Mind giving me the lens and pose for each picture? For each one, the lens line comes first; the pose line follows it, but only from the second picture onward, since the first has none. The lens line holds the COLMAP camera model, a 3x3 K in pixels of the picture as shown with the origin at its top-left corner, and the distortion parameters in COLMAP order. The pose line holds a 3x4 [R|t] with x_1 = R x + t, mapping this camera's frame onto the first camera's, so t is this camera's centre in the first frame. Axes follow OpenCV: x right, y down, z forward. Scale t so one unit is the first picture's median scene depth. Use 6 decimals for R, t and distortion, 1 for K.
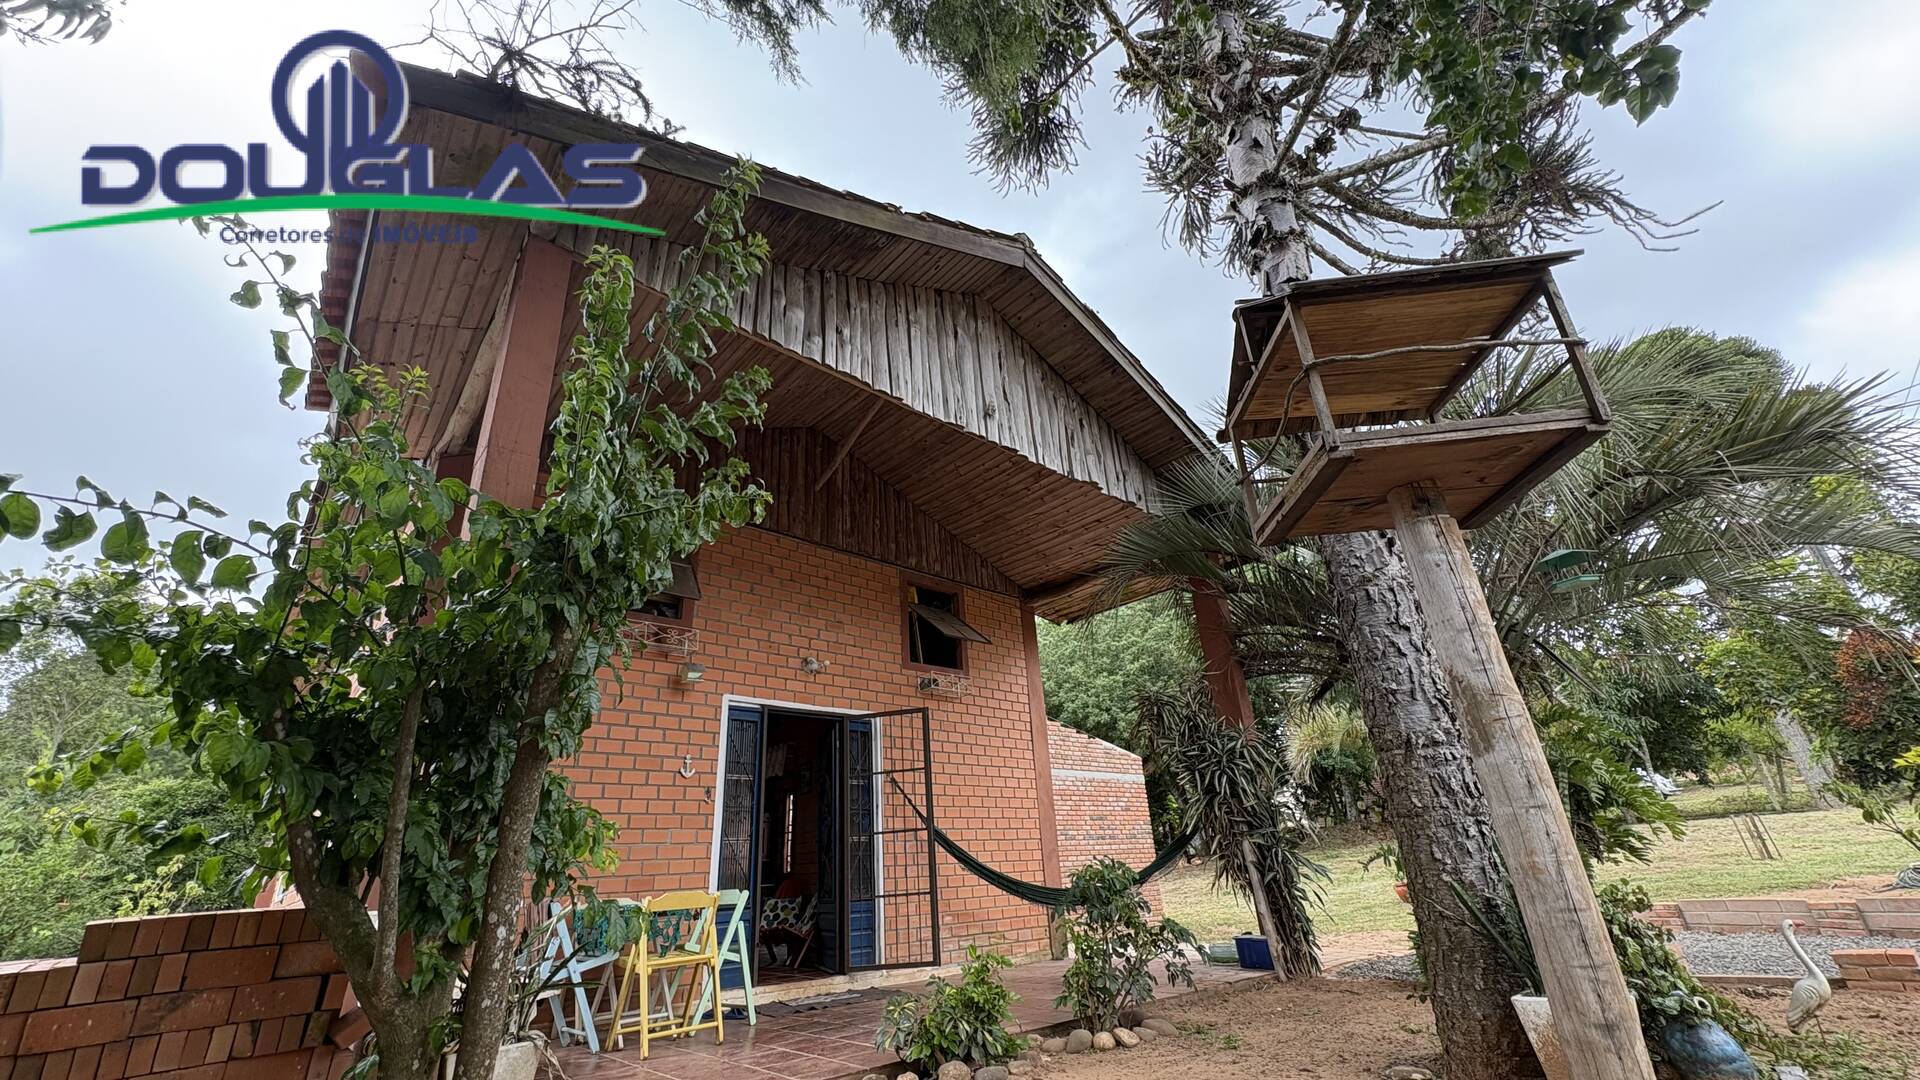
lens RADIAL K [[764.4, 0, 962.6], [0, 764.4, 543.2], [0, 0, 1]] dist [0.002385, -0.000556]
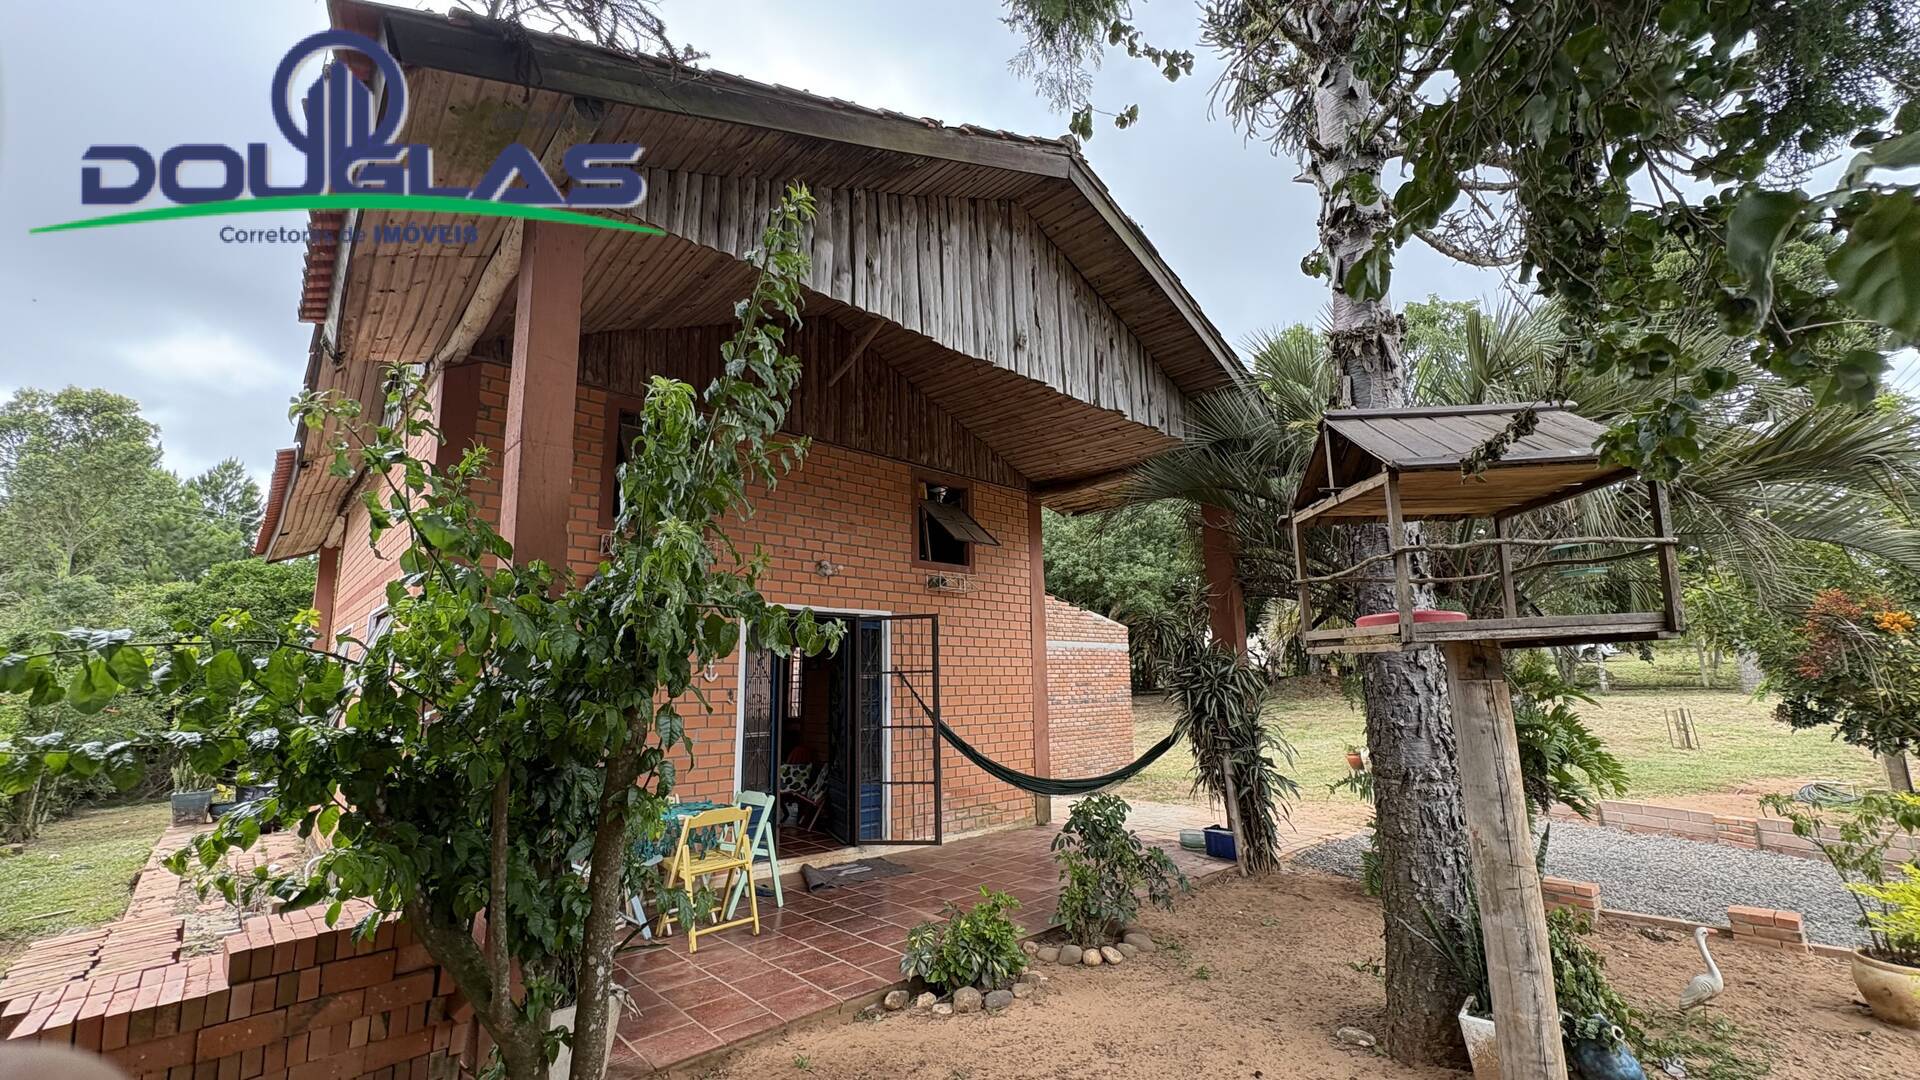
lens RADIAL K [[764.4, 0, 962.8], [0, 764.4, 544.2], [0, 0, 1]] dist [0.002385, -0.000556]
pose [[0.998667, 0.047771, 0.019537, -0.051532], [-0.051011, 0.971157, 0.232919, -0.175379], [-0.007846, -0.233605, 0.972300, 0.016672]]
